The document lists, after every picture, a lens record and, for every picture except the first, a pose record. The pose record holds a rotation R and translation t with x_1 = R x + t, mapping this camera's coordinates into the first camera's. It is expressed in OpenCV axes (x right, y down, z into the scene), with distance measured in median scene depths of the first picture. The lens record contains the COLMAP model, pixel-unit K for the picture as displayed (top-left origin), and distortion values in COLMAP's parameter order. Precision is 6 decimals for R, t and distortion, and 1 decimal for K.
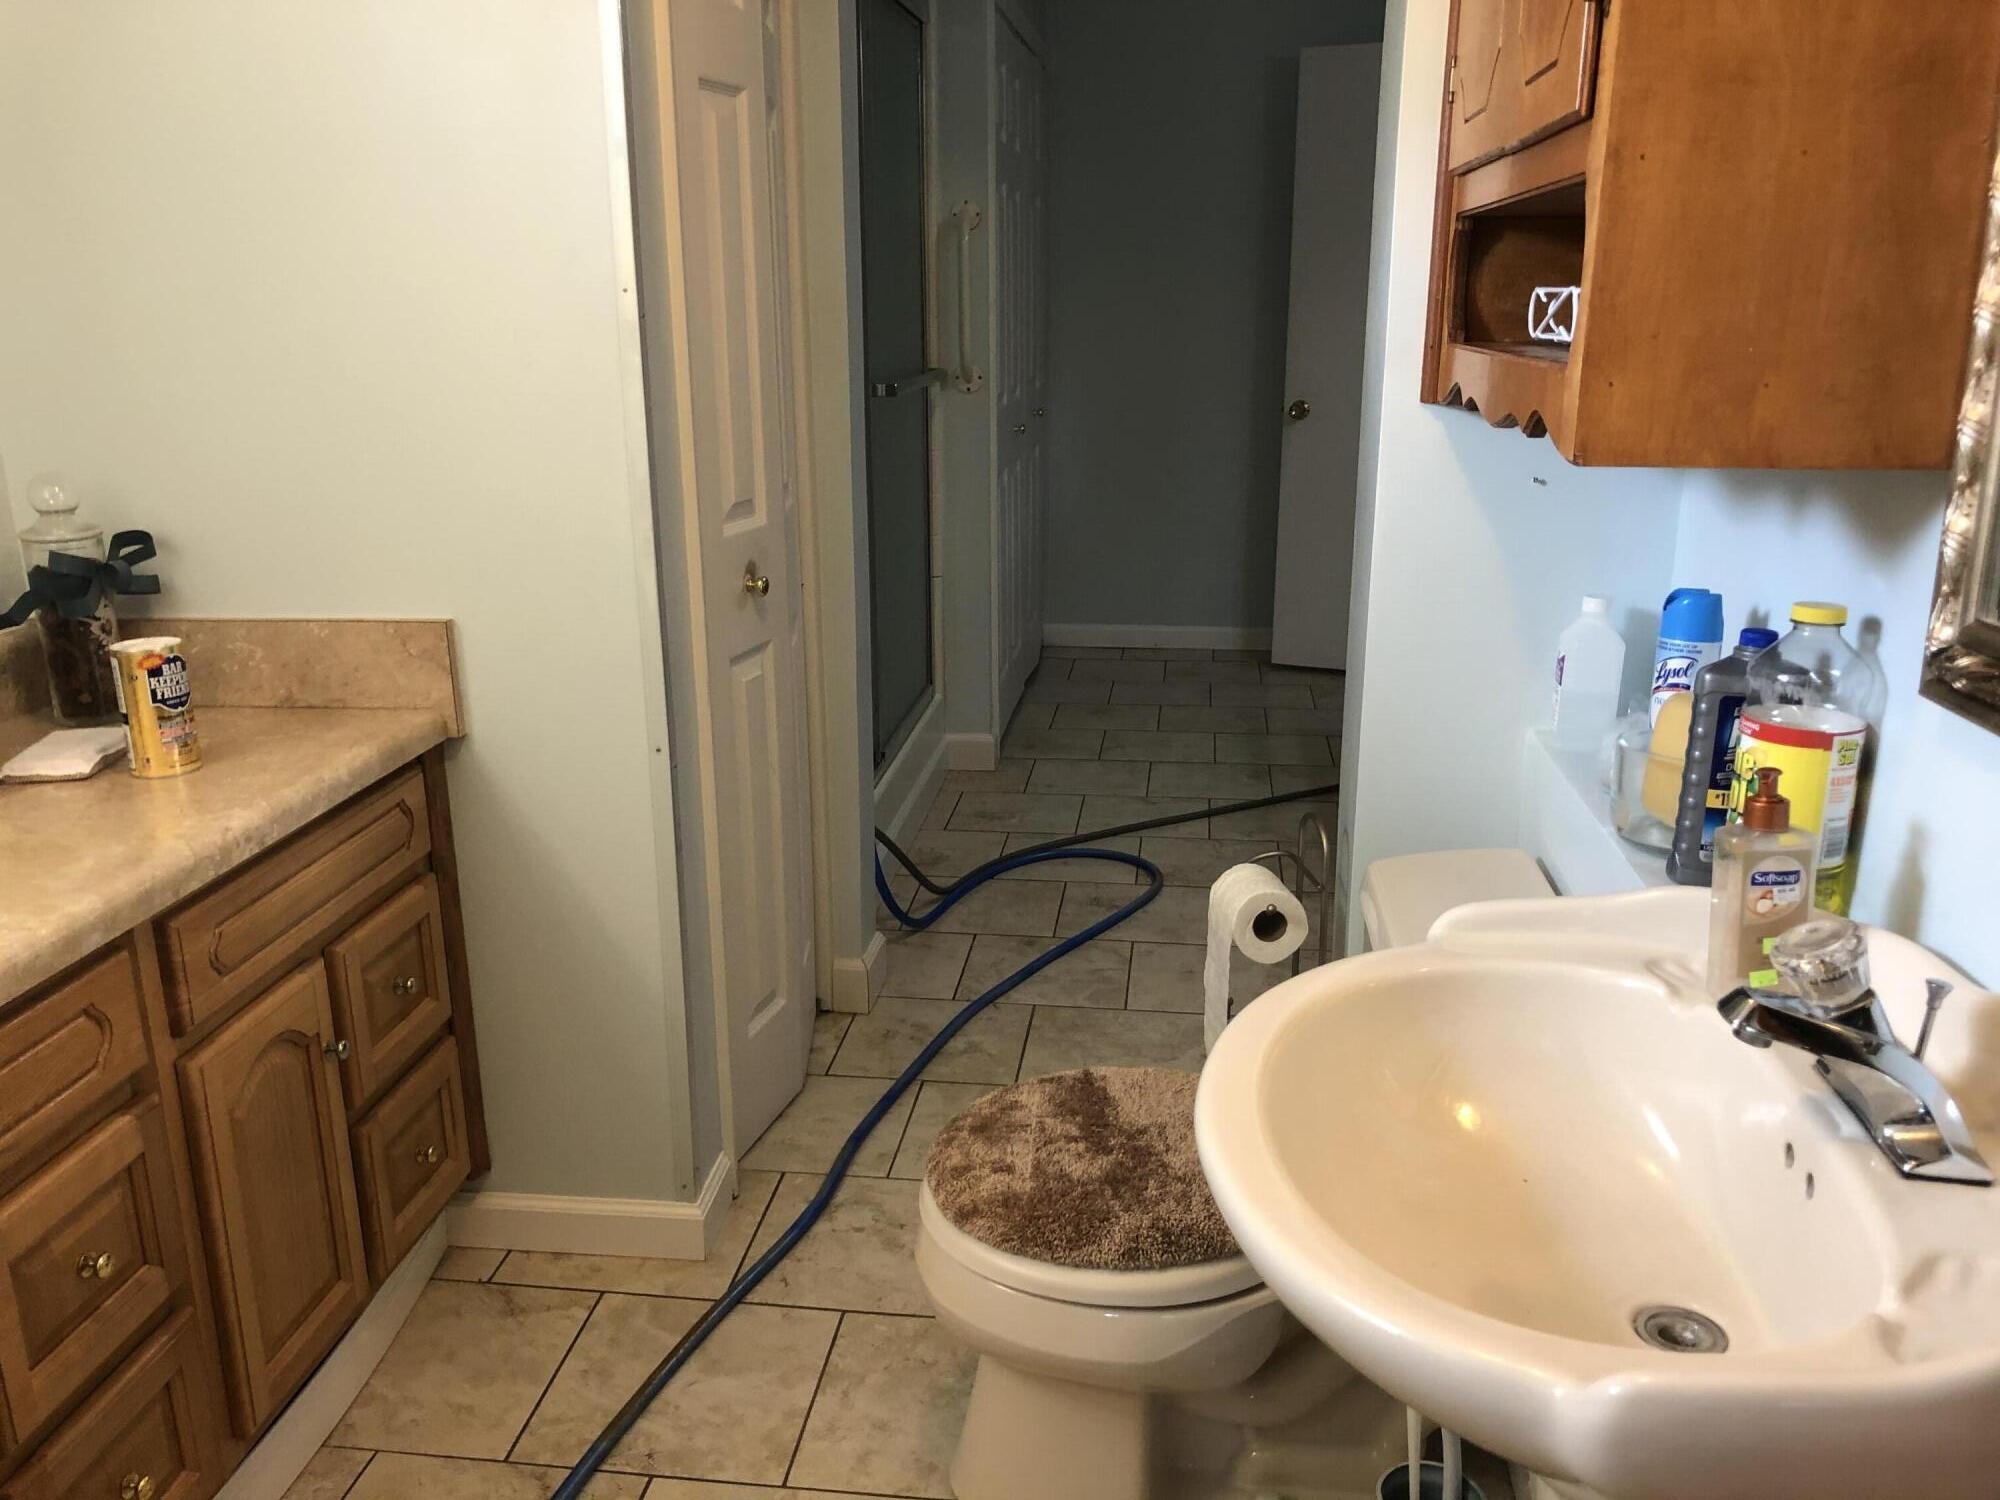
lens RADIAL K [[1645.7, 0, 996.7], [0, 1645.7, 749.0], [0, 0, 1]] dist [0.042032, -0.047381]
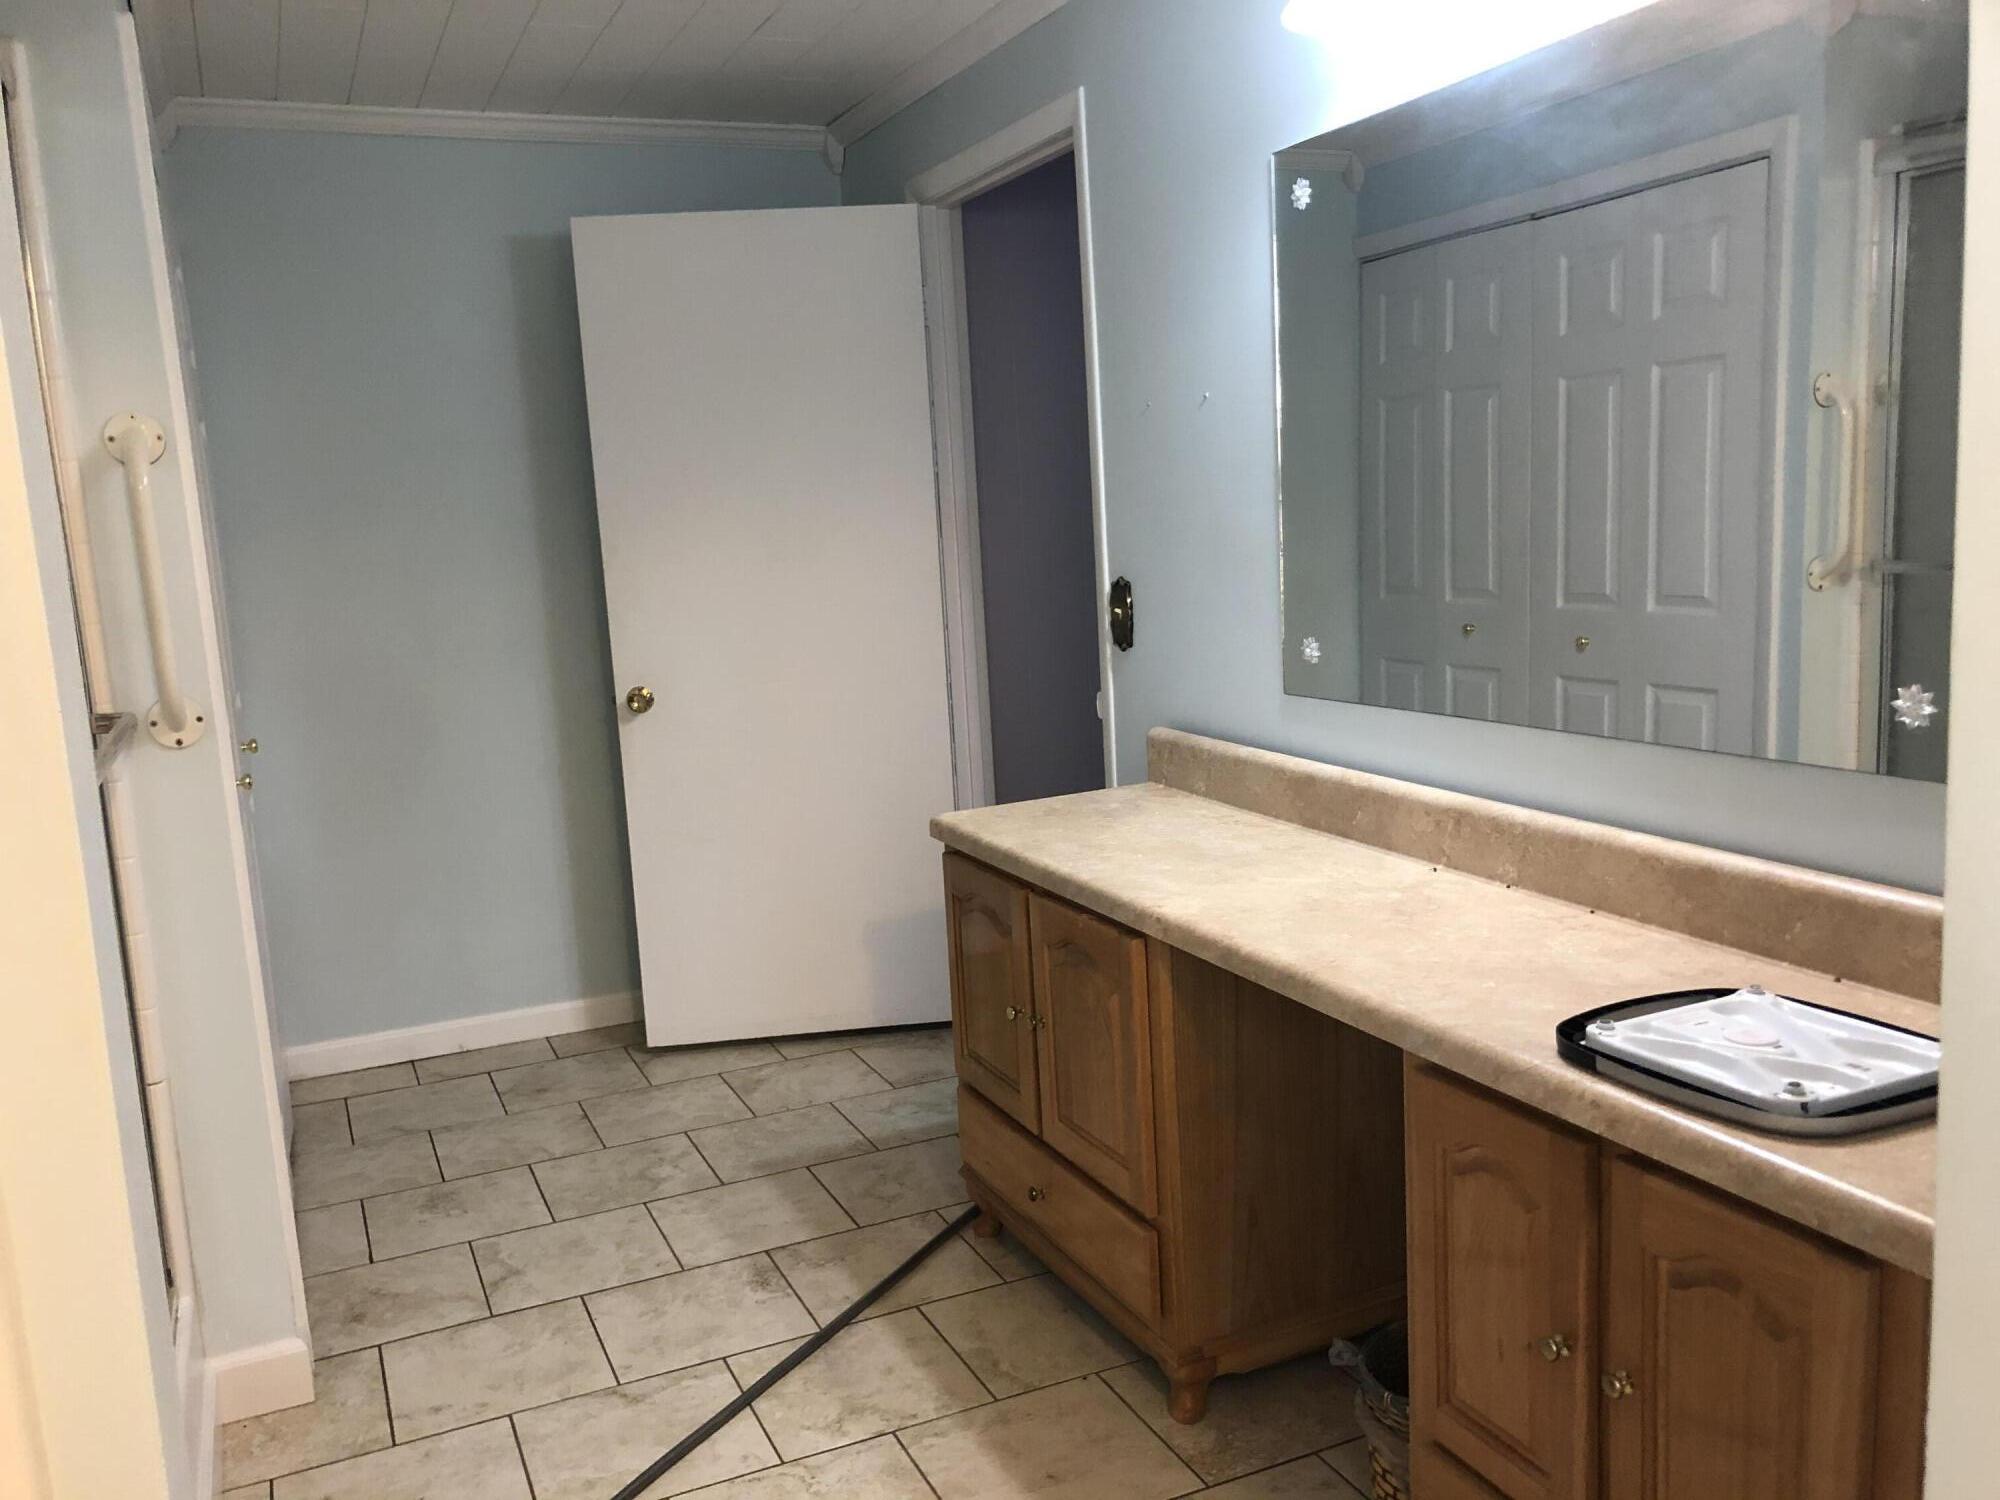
lens RADIAL K [[1645.7, 0, 997.3], [0, 1645.7, 763.2], [0, 0, 1]] dist [0.042032, -0.047381]
pose [[0.855904, -0.123268, 0.502229, -0.058730], [0.188656, 0.978672, -0.081302, -0.106966], [-0.481495, 0.164335, 0.860904, 0.365807]]
